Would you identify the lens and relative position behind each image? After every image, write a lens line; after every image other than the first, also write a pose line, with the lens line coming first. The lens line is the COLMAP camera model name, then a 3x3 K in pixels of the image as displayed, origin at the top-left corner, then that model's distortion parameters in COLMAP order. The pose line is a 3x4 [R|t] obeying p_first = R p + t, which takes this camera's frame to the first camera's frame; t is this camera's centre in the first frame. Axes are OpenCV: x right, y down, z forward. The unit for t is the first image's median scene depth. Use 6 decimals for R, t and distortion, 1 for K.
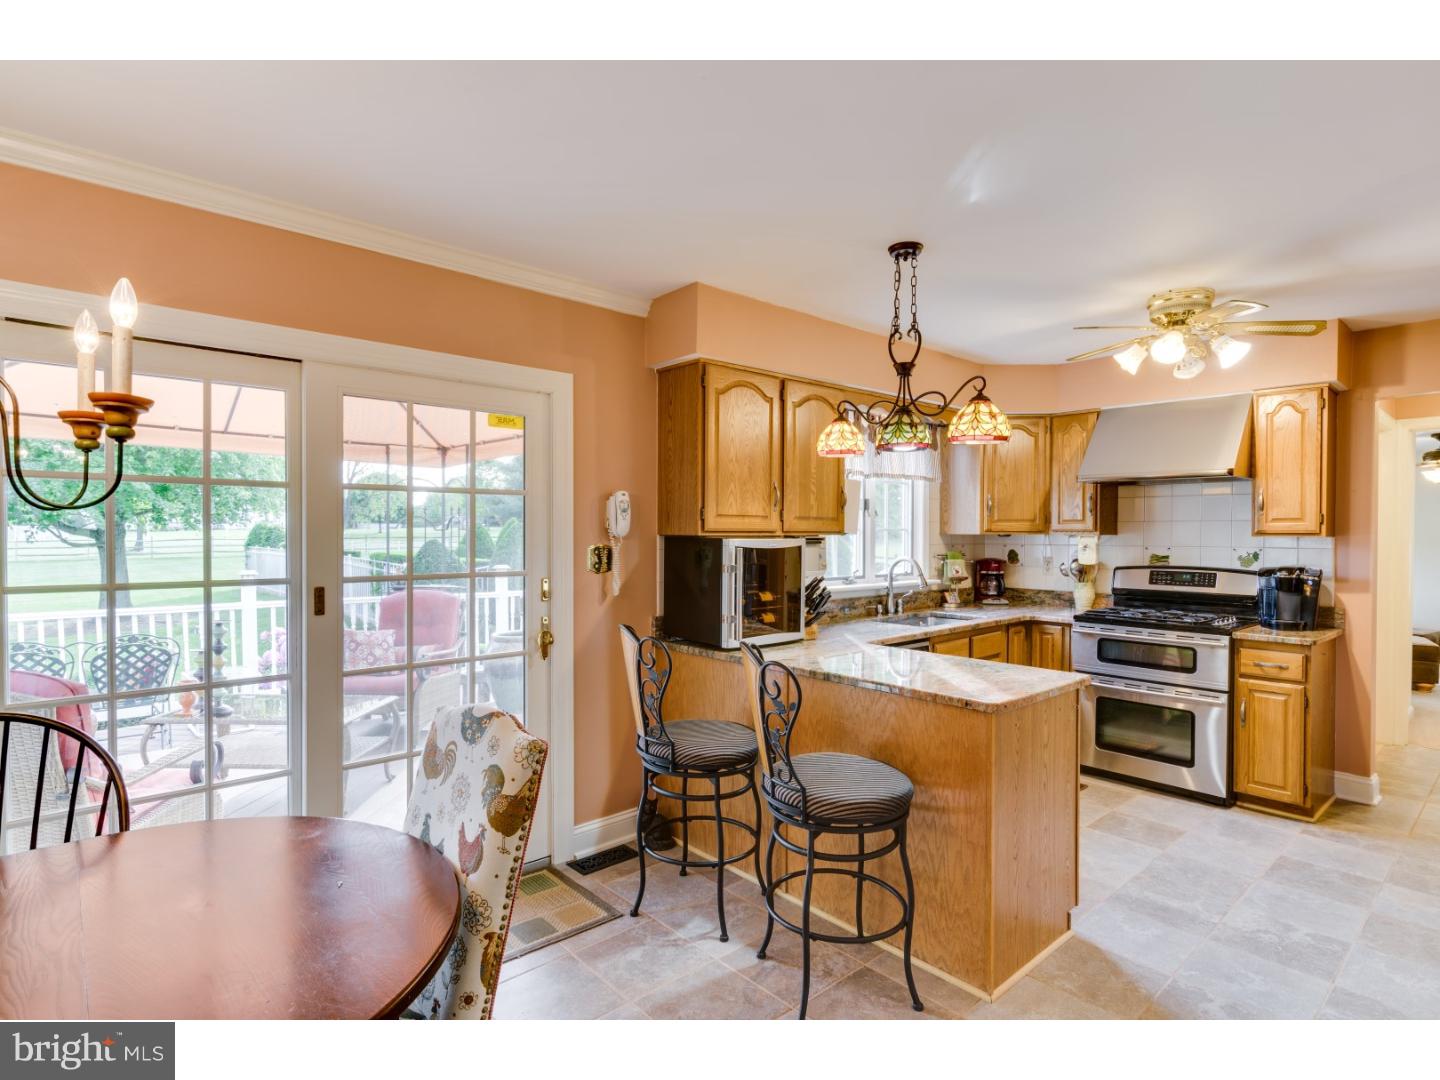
lens RADIAL K [[751.3, 0, 720.0], [0, 751.3, 540.0], [0, 0, 1]] dist [-0.000564, -0.000084]
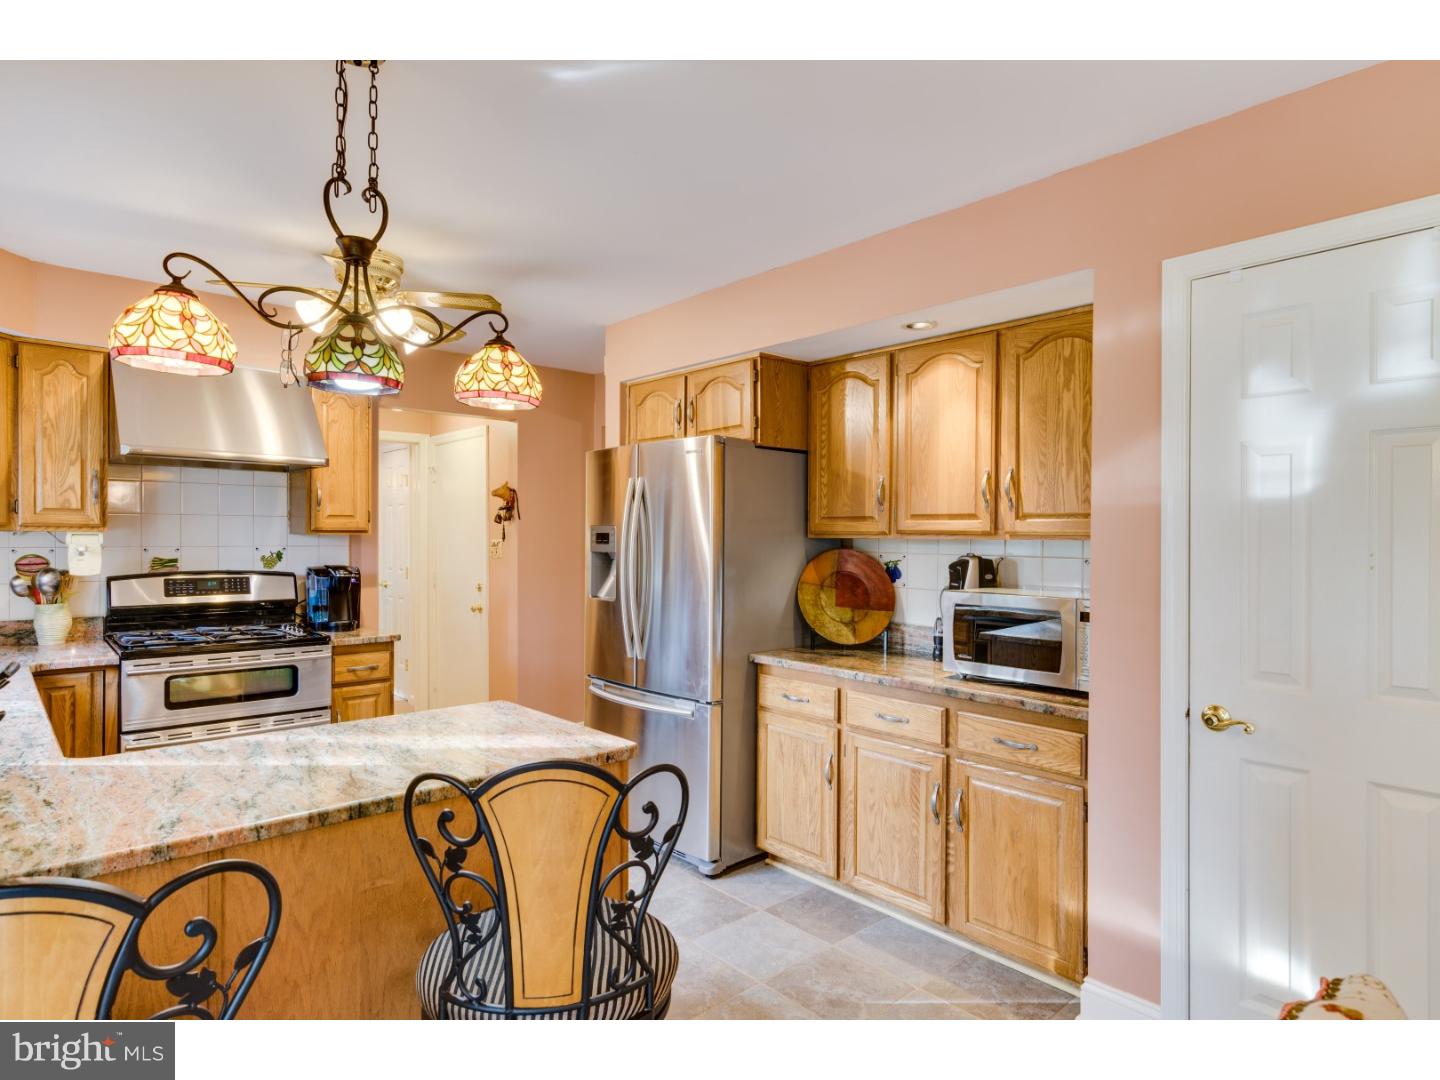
lens RADIAL K [[798.6, 0, 720.0], [0, 798.6, 540.0], [0, 0, 1]] dist [0.000318, 0.000567]
pose [[0.004432, -0.008775, 0.999952, -0.264007], [0.003656, 0.999955, 0.008759, -0.004130], [-0.999983, 0.003617, 0.004464, 0.499086]]
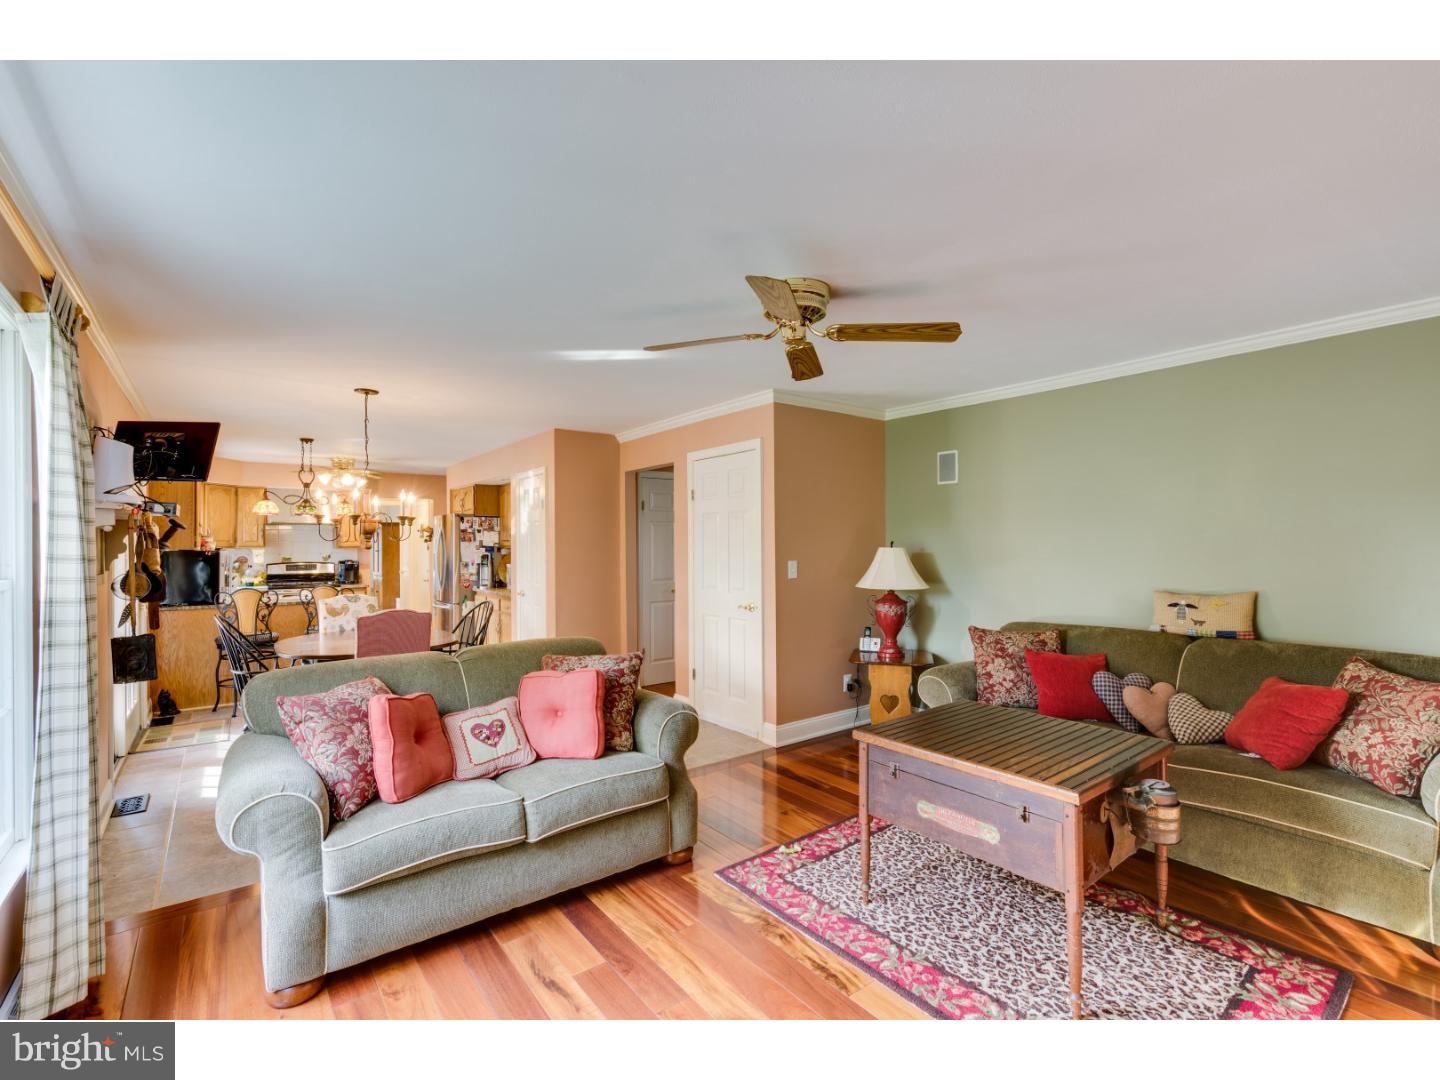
lens RADIAL K [[641.6, 0, 720.0], [0, 641.6, 540.0], [0, 0, 1]] dist [0.000291, 0.000068]
pose [[0.083584, 0.006152, 0.996482, -1.321589], [0.018910, 0.999791, -0.007759, 0.008814], [-0.996321, 0.019492, 0.083451, -0.449129]]
